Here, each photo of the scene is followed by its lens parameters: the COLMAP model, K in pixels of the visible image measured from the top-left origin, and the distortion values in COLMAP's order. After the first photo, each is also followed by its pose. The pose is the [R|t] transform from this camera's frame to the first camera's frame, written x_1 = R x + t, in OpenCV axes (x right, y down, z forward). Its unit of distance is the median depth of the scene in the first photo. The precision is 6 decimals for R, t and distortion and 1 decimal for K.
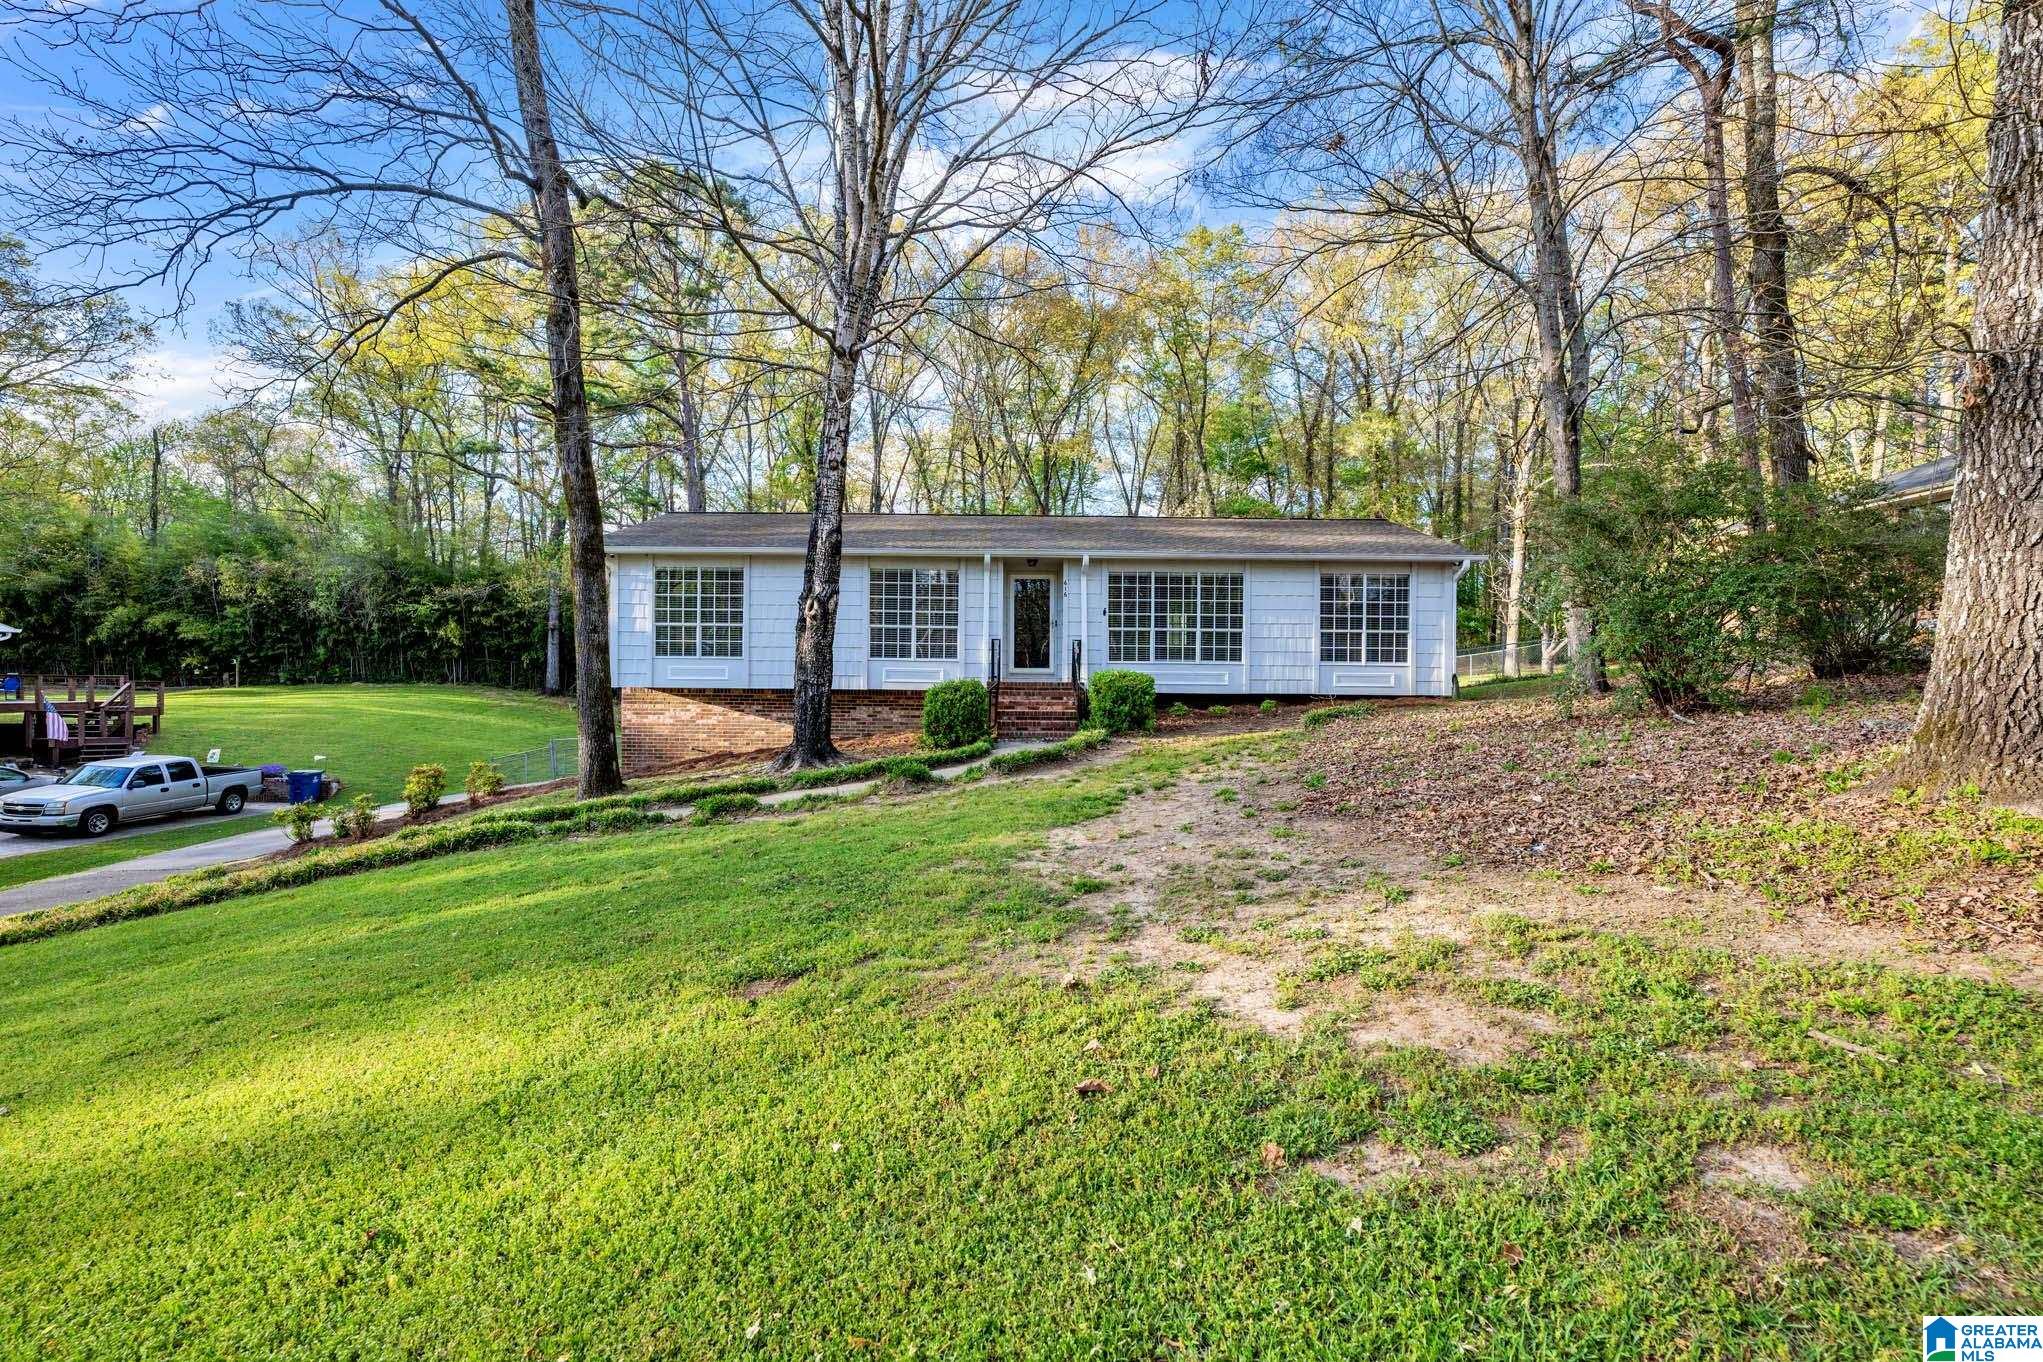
lens RADIAL K [[825.2, 0, 1019.3], [0, 825.2, 687.5], [0, 0, 1]] dist [0.000157, 0.000004]
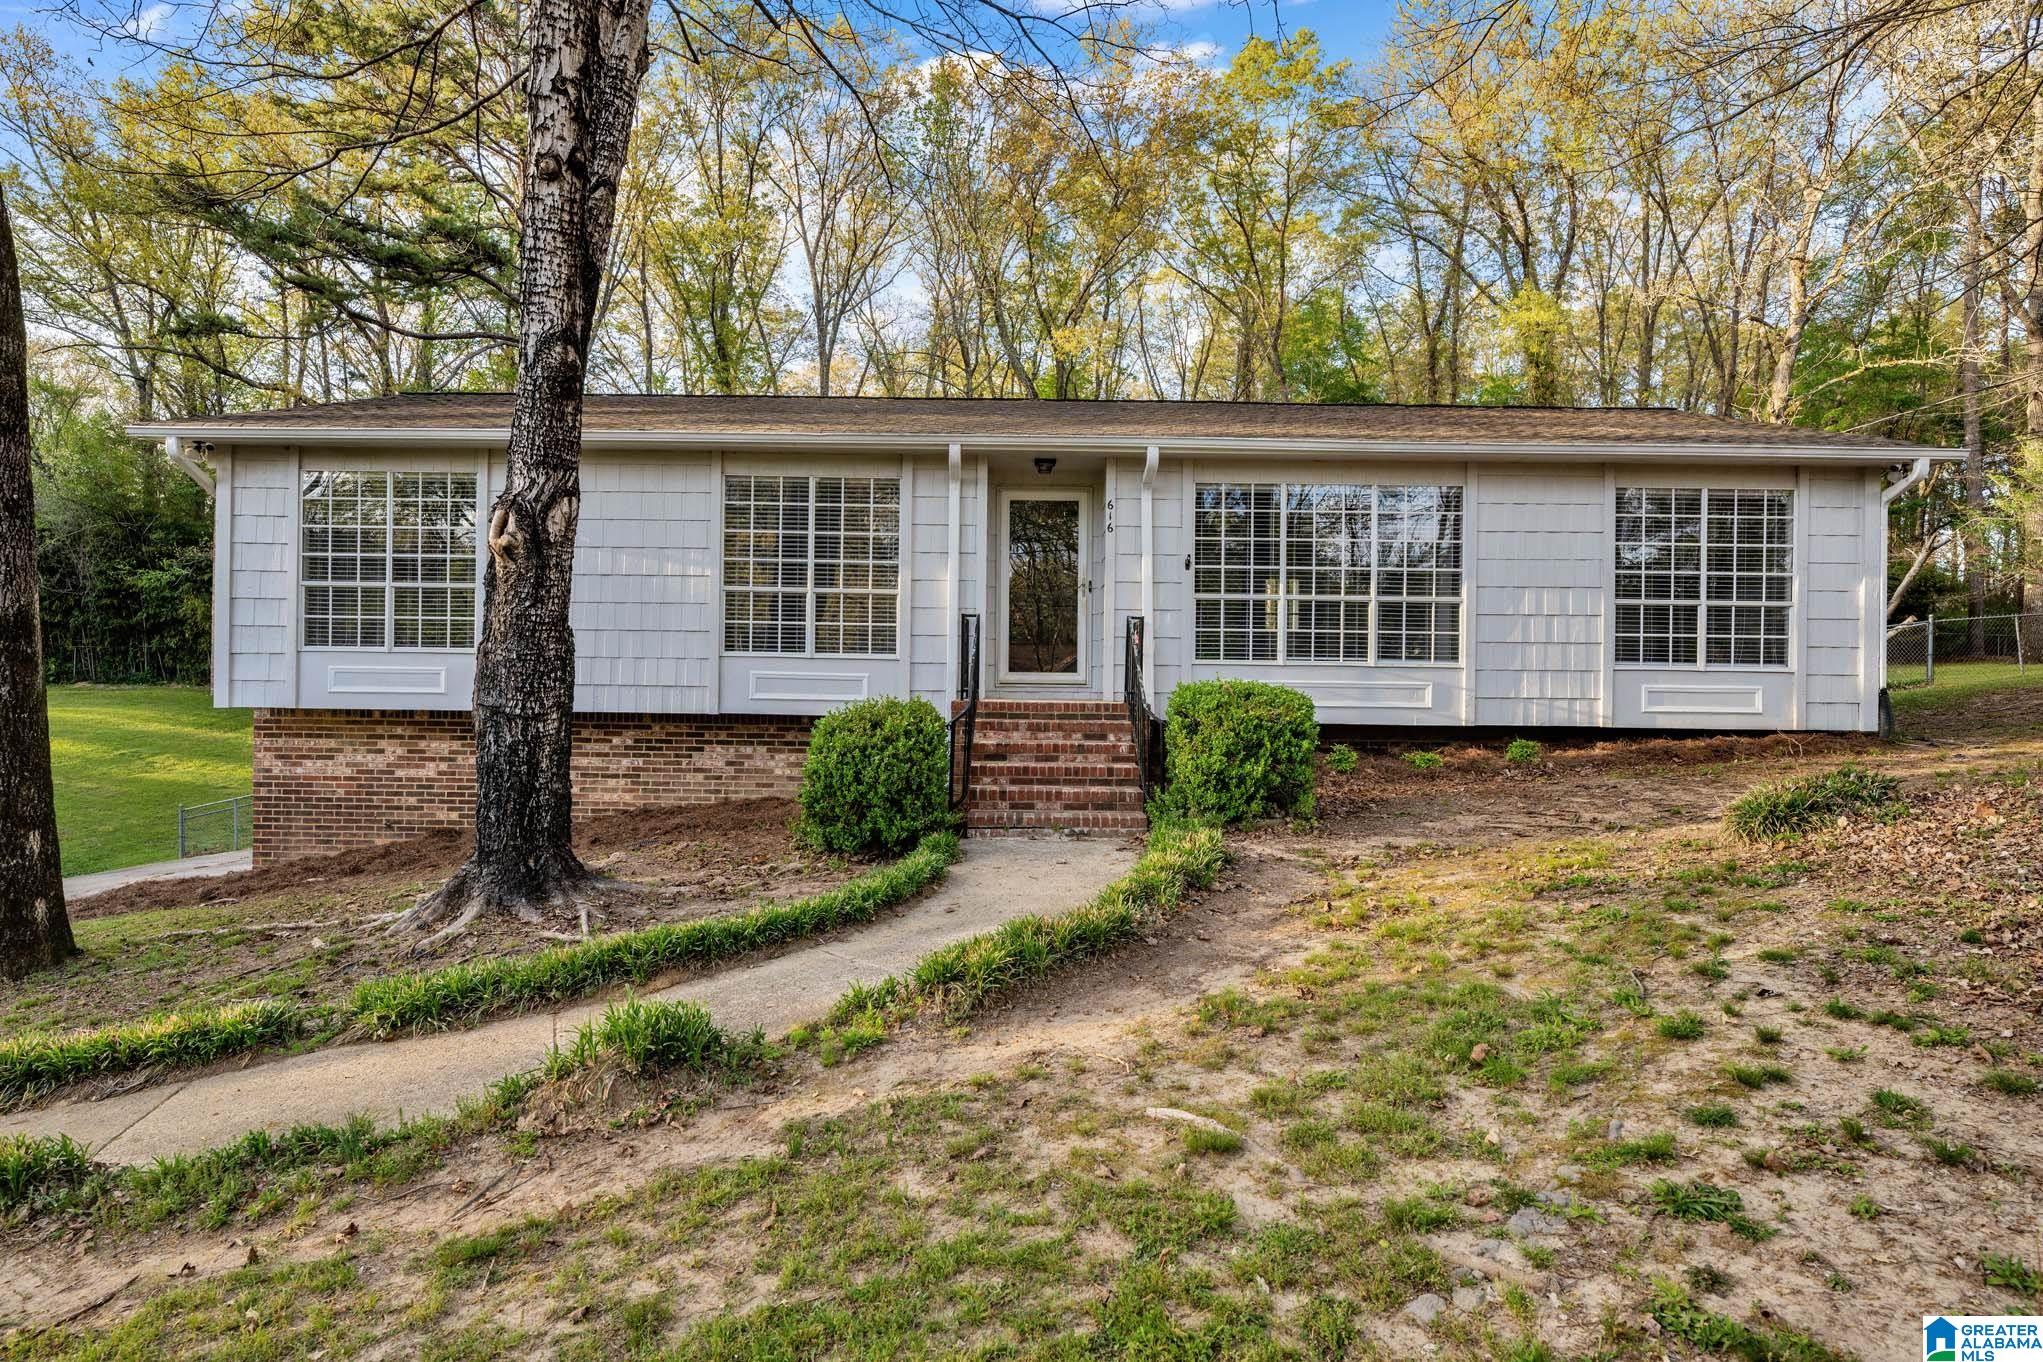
lens RADIAL K [[967.0, 0, 1015.2], [0, 967.0, 686.4], [0, 0, 1]] dist [-0.000888, -0.000271]
pose [[0.999956, 0.004271, -0.008343, 0.003162], [-0.004257, 0.999990, 0.001662, -0.016157], [0.008350, -0.001626, 0.999964, 0.407224]]
